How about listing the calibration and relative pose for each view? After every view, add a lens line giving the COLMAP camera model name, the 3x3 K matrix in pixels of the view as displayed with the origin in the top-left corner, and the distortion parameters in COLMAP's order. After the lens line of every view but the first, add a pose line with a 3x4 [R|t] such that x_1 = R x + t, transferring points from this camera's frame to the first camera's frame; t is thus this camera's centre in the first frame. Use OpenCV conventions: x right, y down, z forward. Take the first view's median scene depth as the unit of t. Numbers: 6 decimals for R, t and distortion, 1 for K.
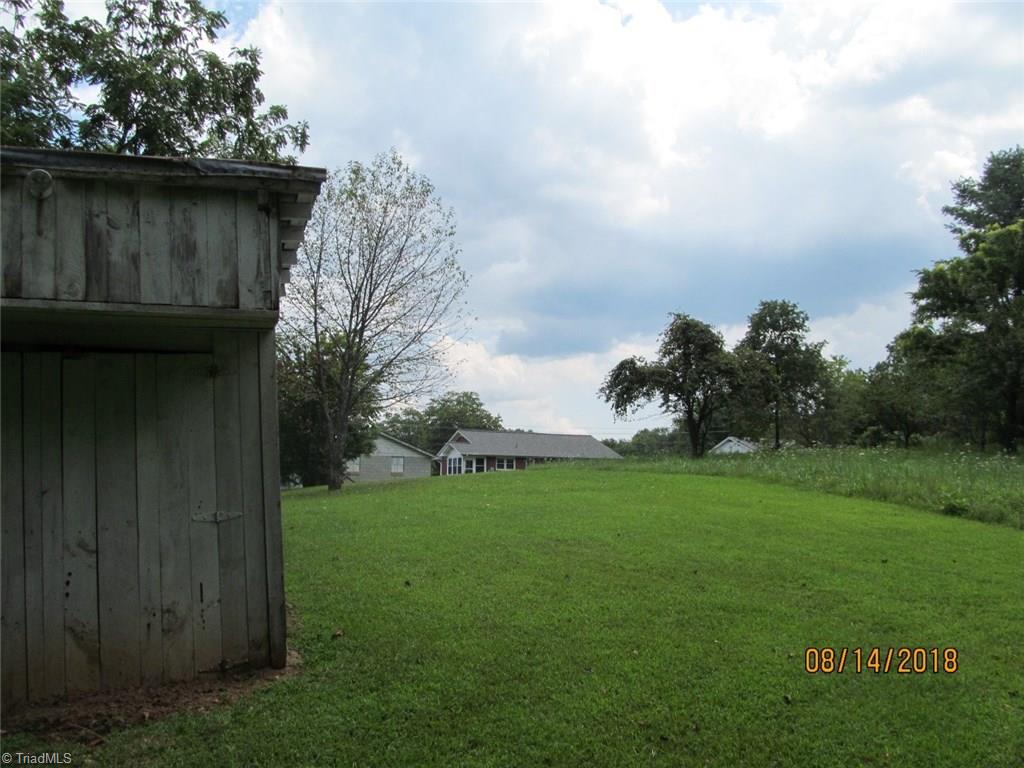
lens RADIAL K [[829.9, 0, 515.5], [0, 829.9, 355.0], [0, 0, 1]] dist [-0.069643, 0.028600]
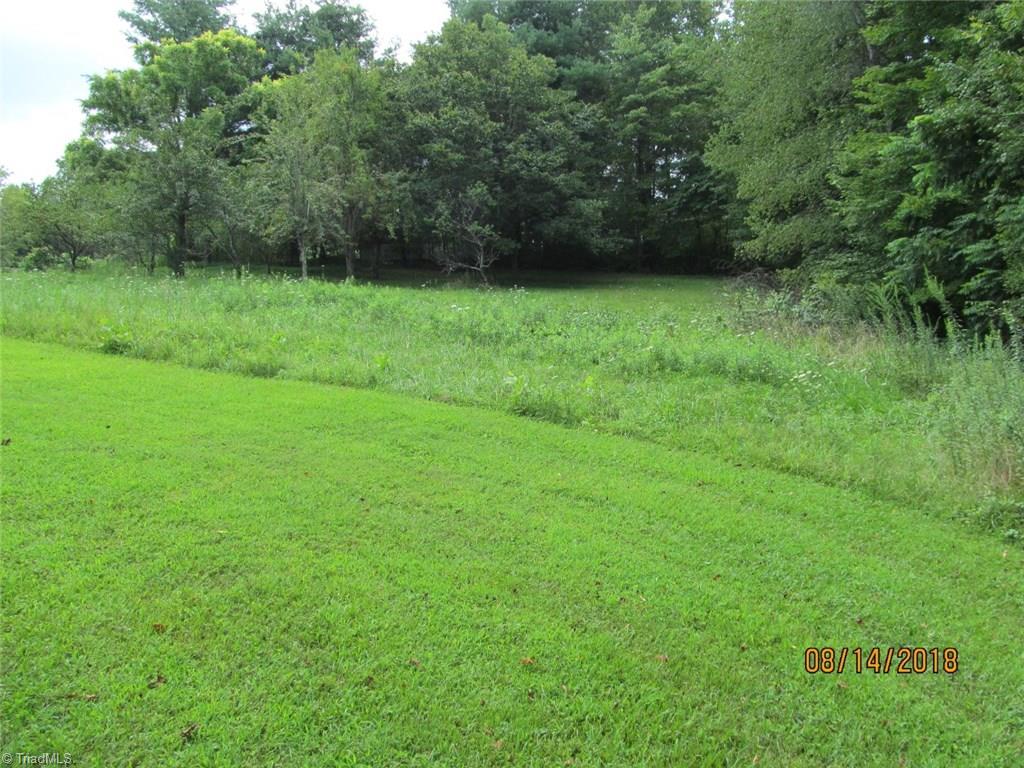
lens RADIAL K [[829.9, 0, 497.9], [0, 829.9, 375.4], [0, 0, 1]] dist [-0.069643, 0.028600]
pose [[0.611164, -0.098104, 0.785400, 0.033009], [-0.092012, 0.976755, 0.193606, 0.005737], [-0.786137, -0.190591, 0.587931, 0.054340]]
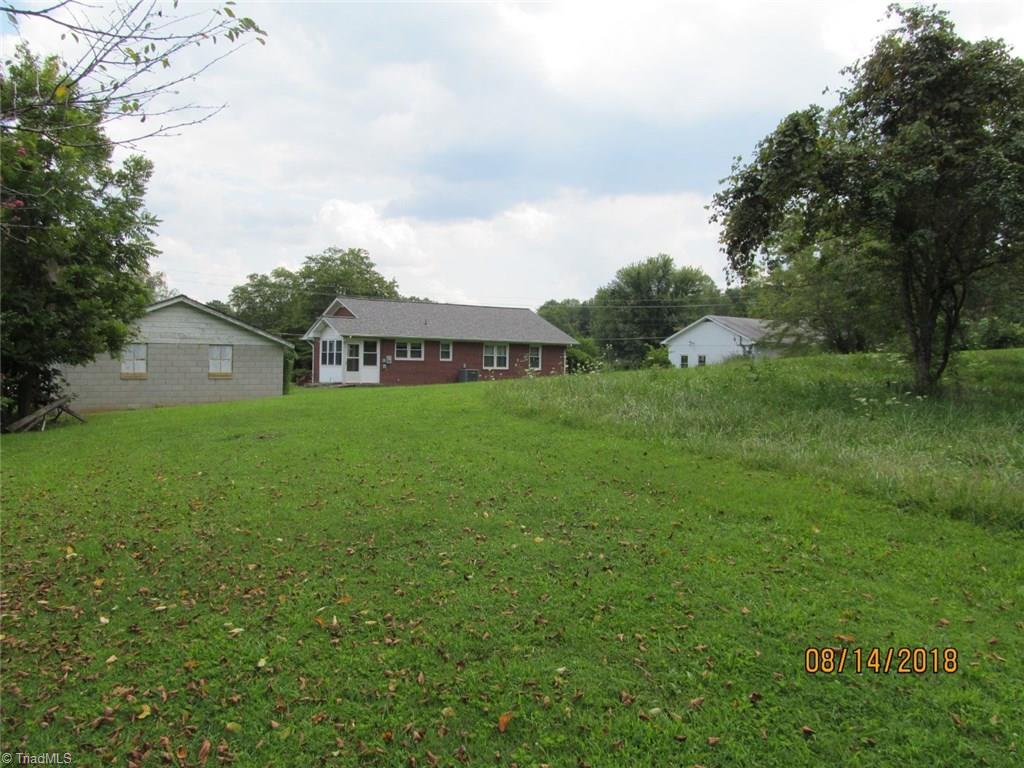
lens RADIAL K [[829.9, 0, 510.7], [0, 829.9, 375.4], [0, 0, 1]] dist [-0.069643, 0.028600]
pose [[0.991930, 0.009753, 0.126411, -0.020910], [-0.032560, 0.983195, 0.179633, 0.040786], [-0.122534, -0.182299, 0.975578, 0.468670]]
